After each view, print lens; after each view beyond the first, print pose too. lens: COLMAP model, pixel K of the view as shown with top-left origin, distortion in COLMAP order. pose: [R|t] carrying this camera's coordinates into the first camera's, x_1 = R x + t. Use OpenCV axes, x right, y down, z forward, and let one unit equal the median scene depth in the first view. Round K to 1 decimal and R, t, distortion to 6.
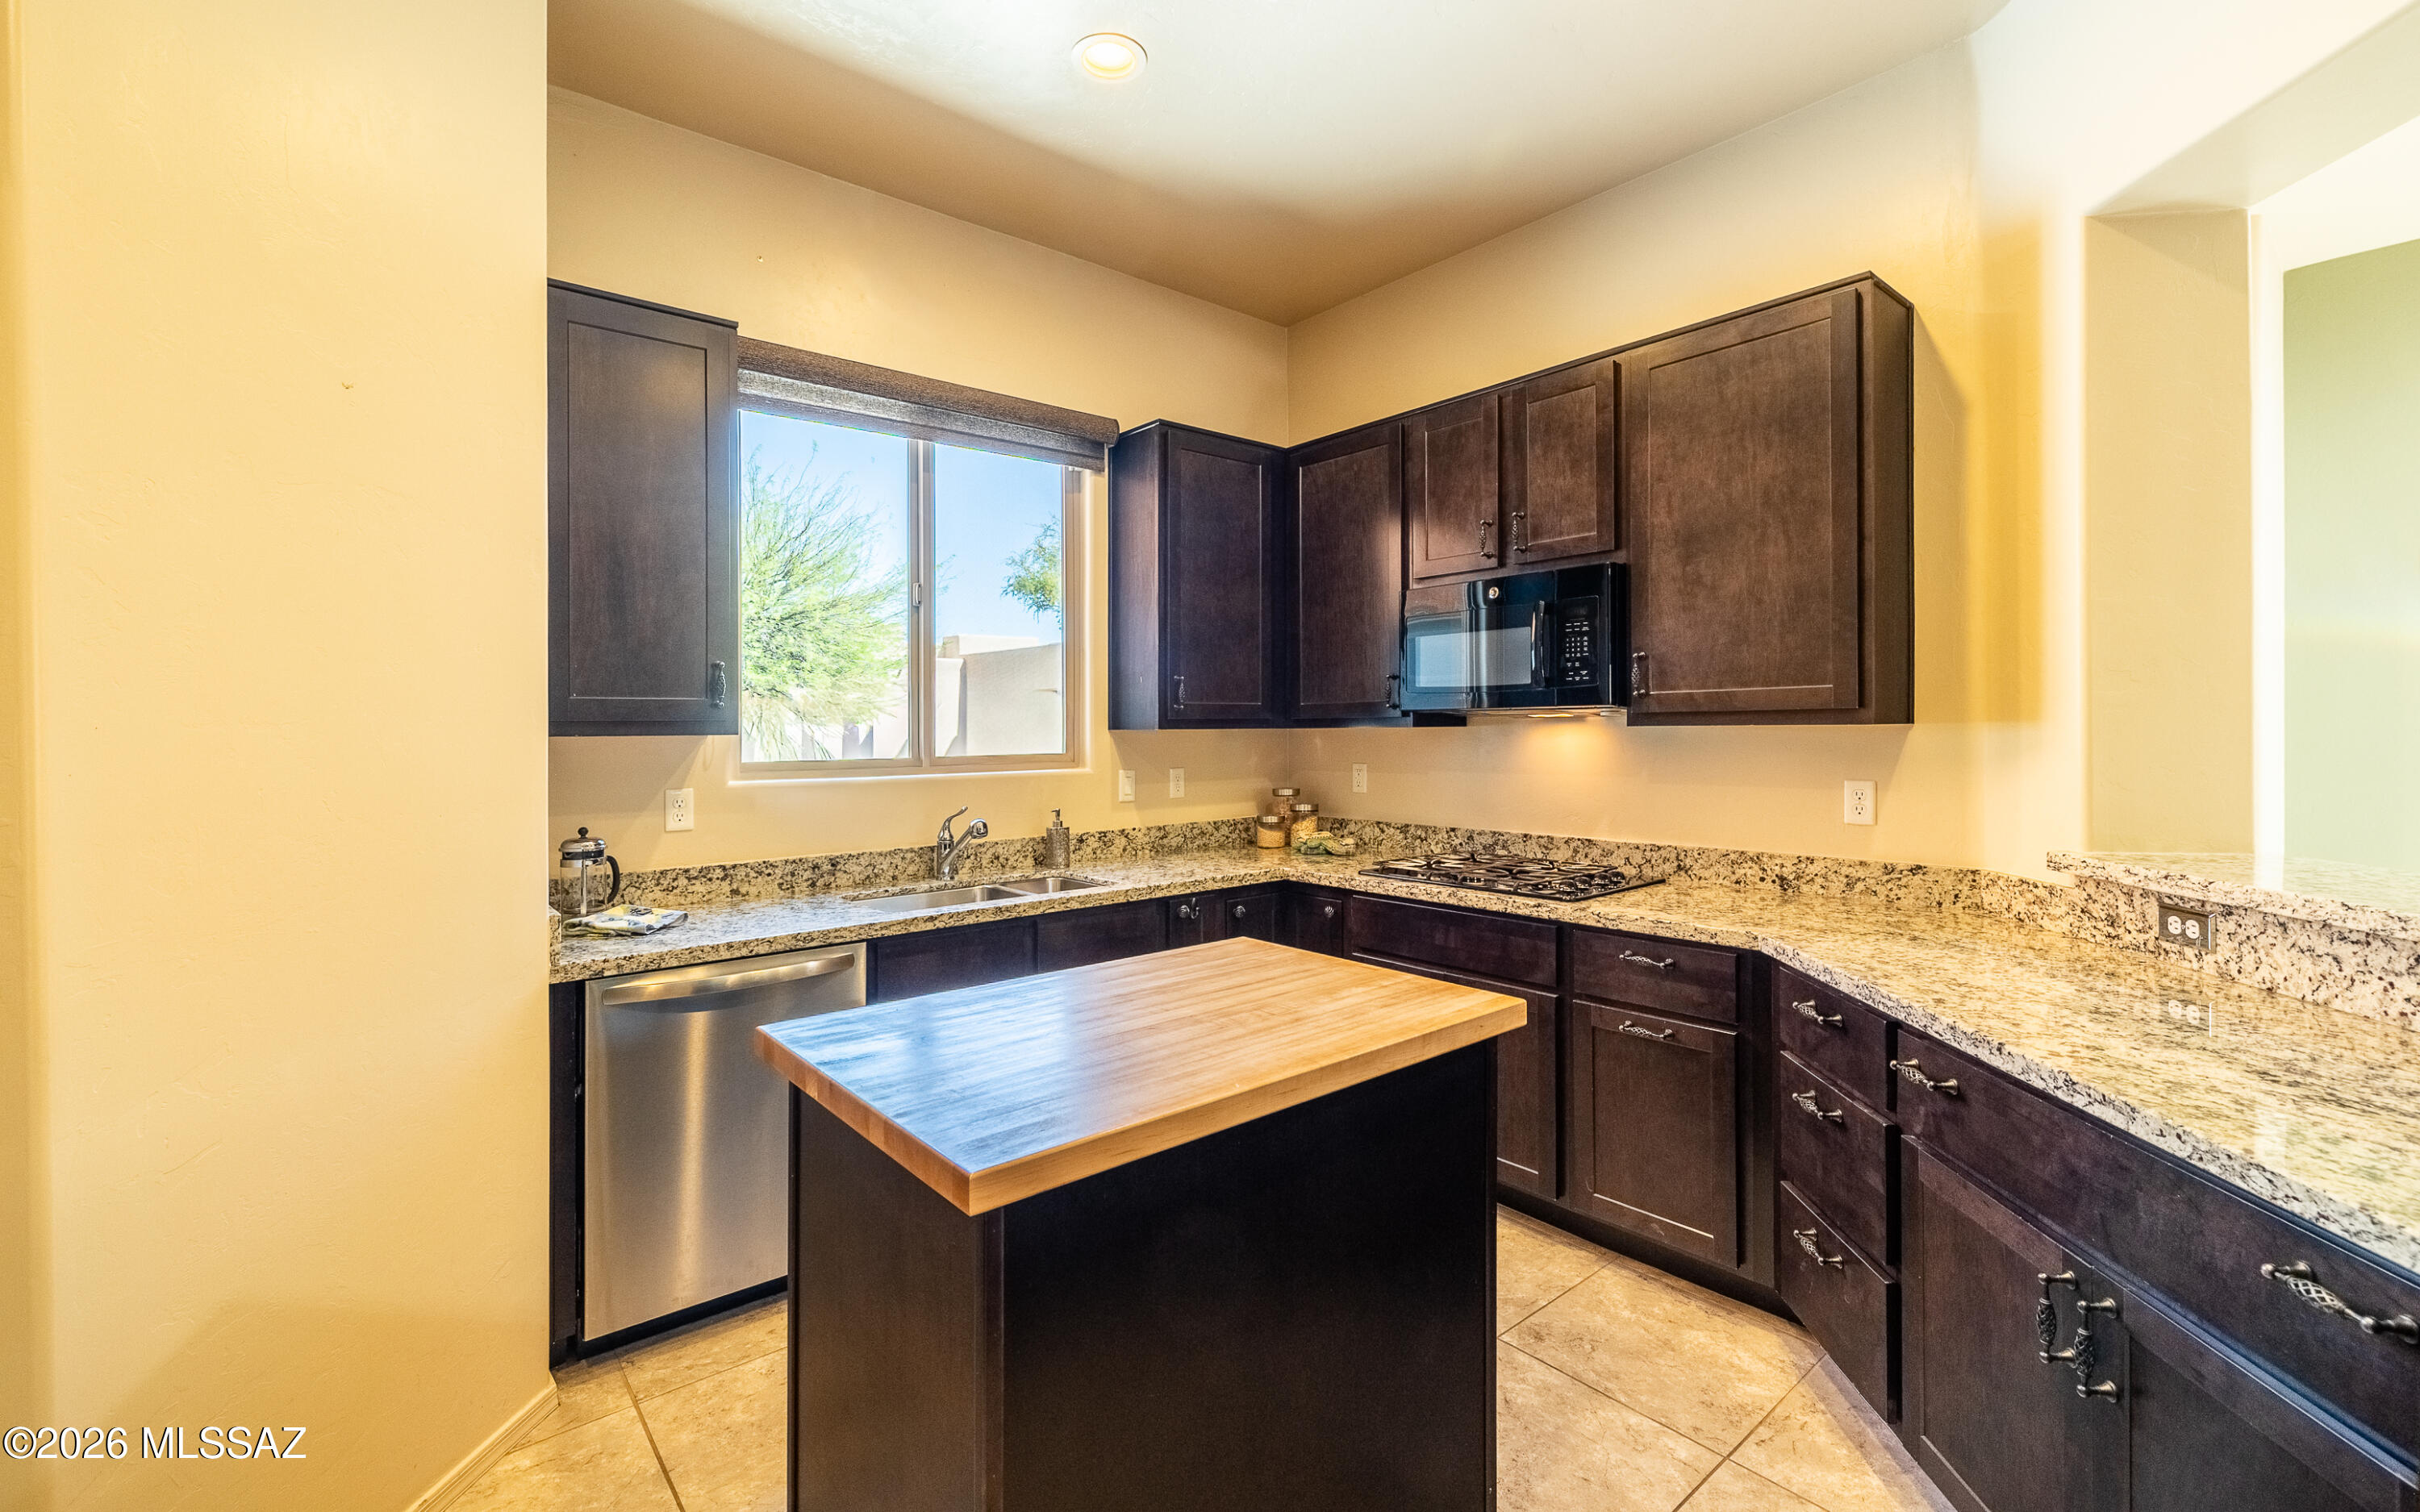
lens RADIAL K [[1047.7, 0, 1209.0], [0, 1047.7, 722.5], [0, 0, 1]] dist [0.001291, 0.000165]
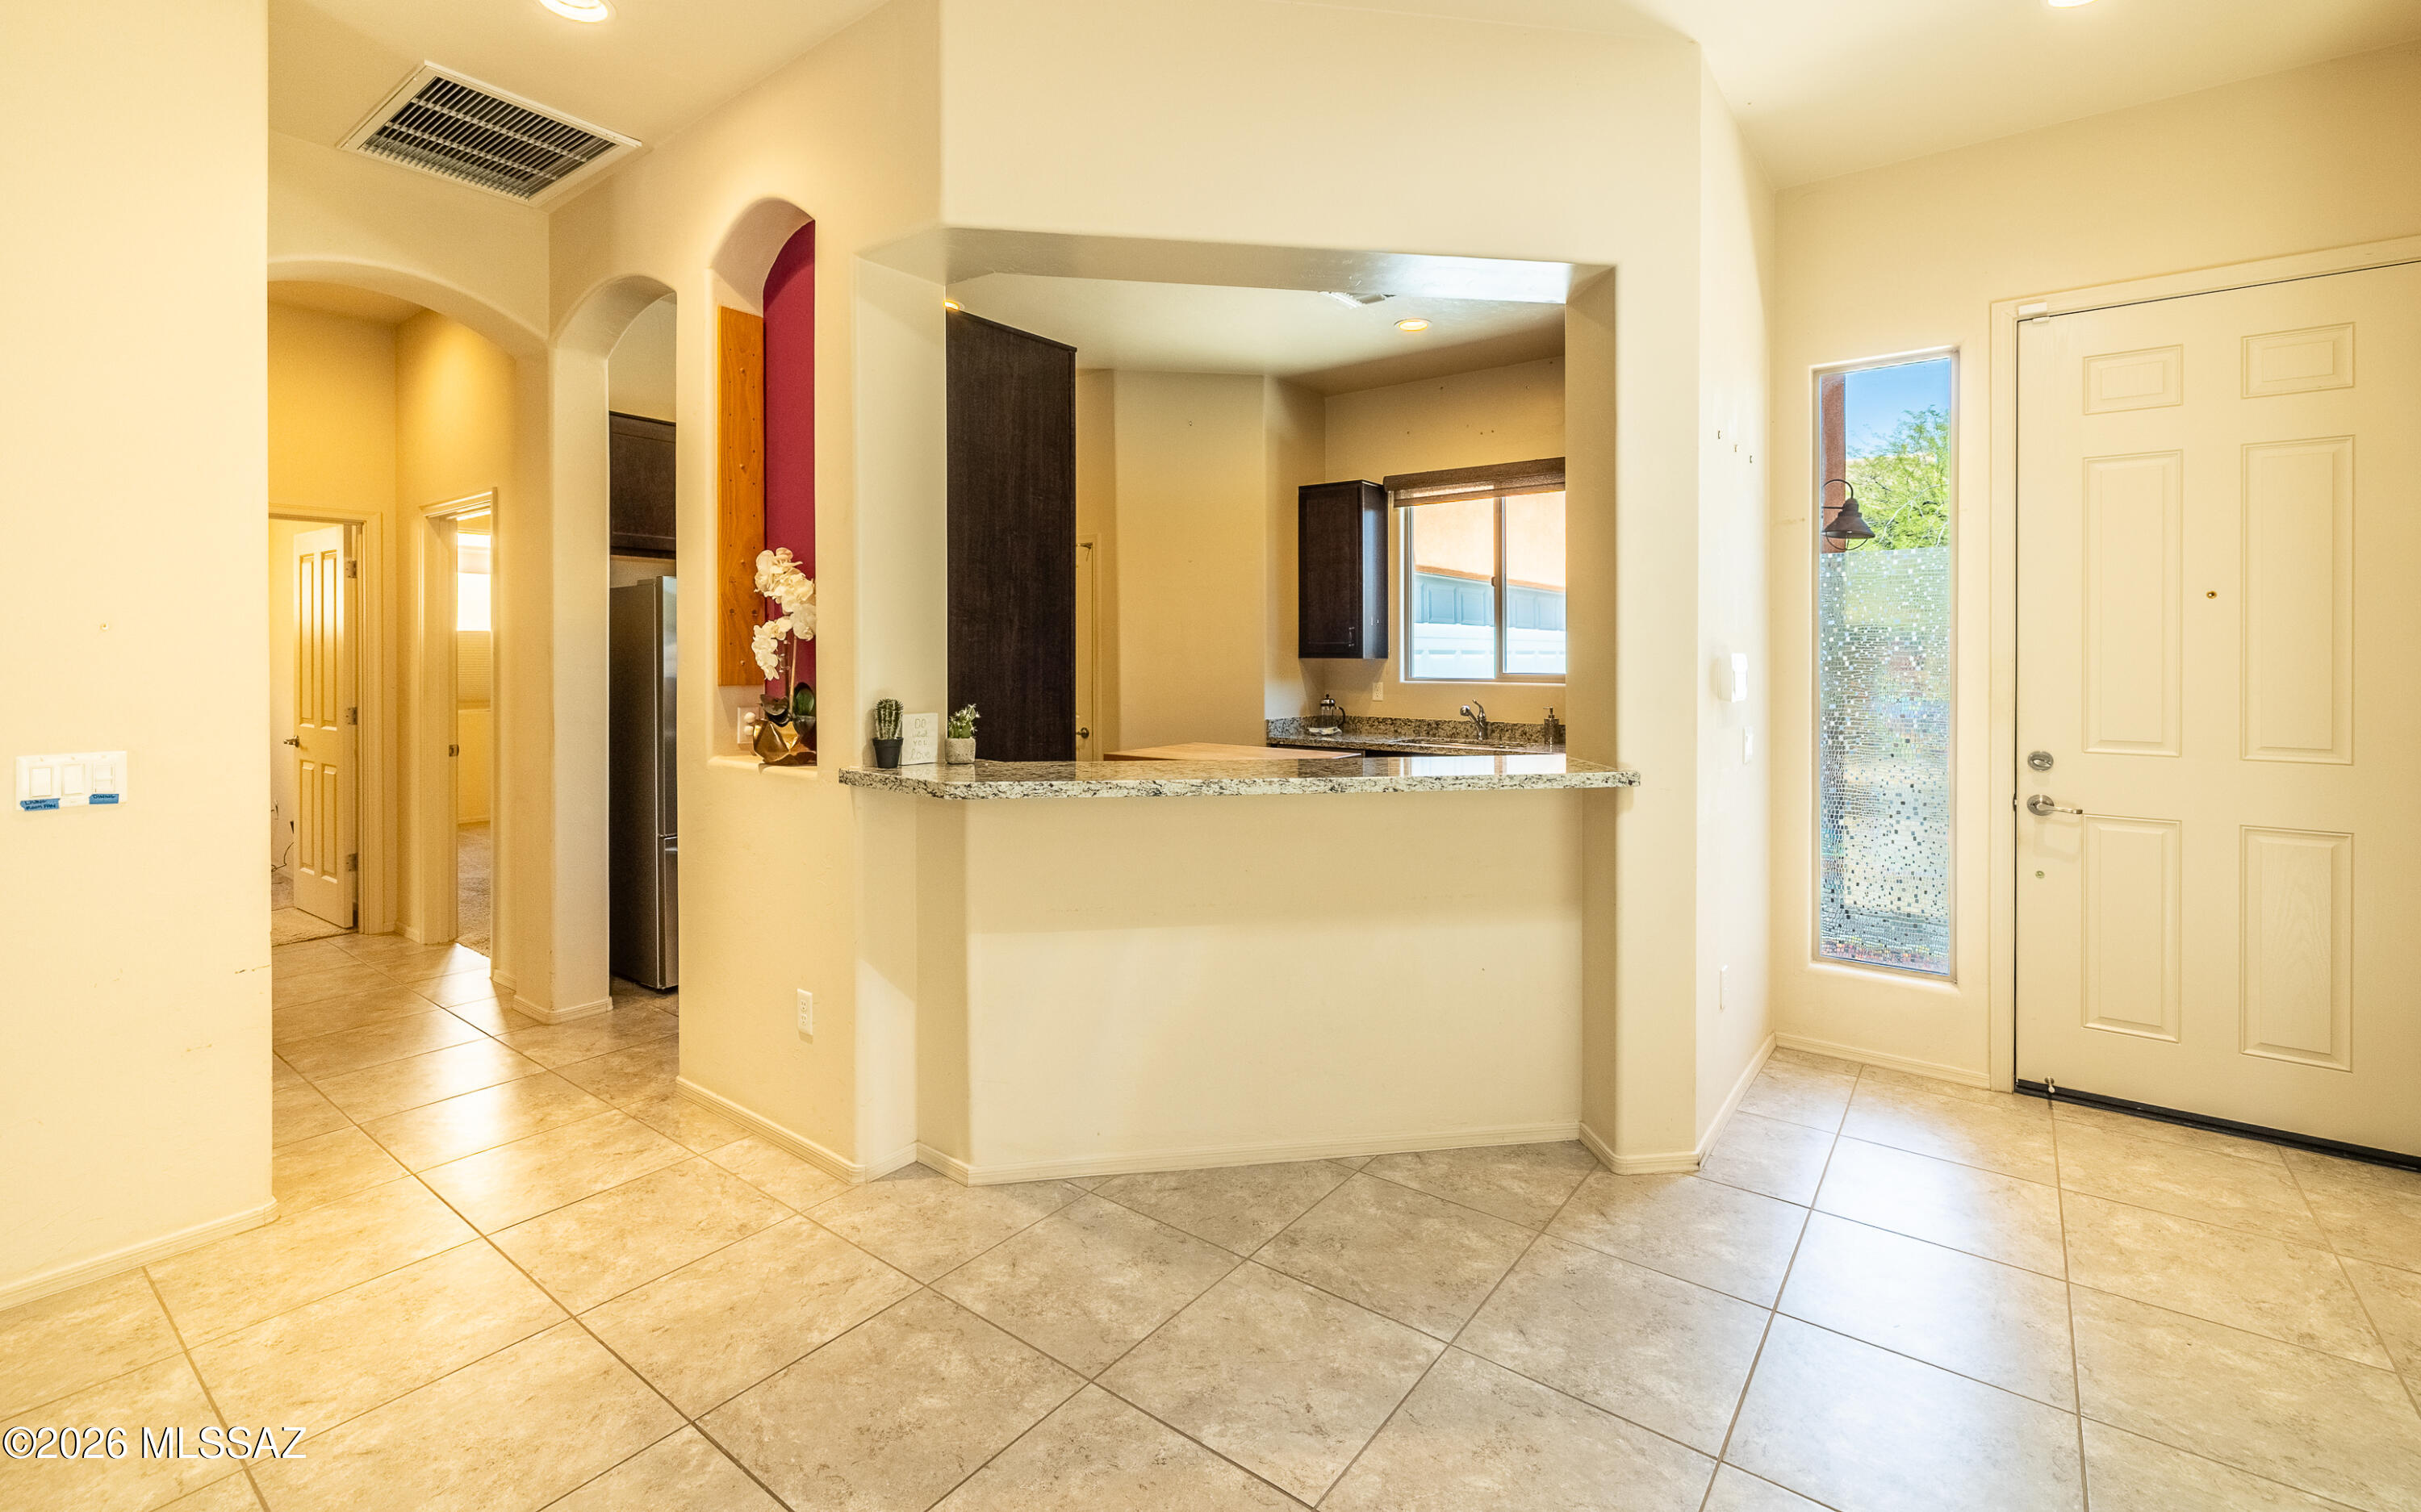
lens RADIAL K [[1045.3, 0, 1242.0], [0, 1045.3, 650.8], [0, 0, 1]] dist [0.000715, -0.000187]
pose [[0.231596, 0.006971, -0.972787, 1.628050], [-0.000097, 0.999974, 0.007143, -0.021441], [0.972812, -0.001560, 0.231590, 0.187547]]
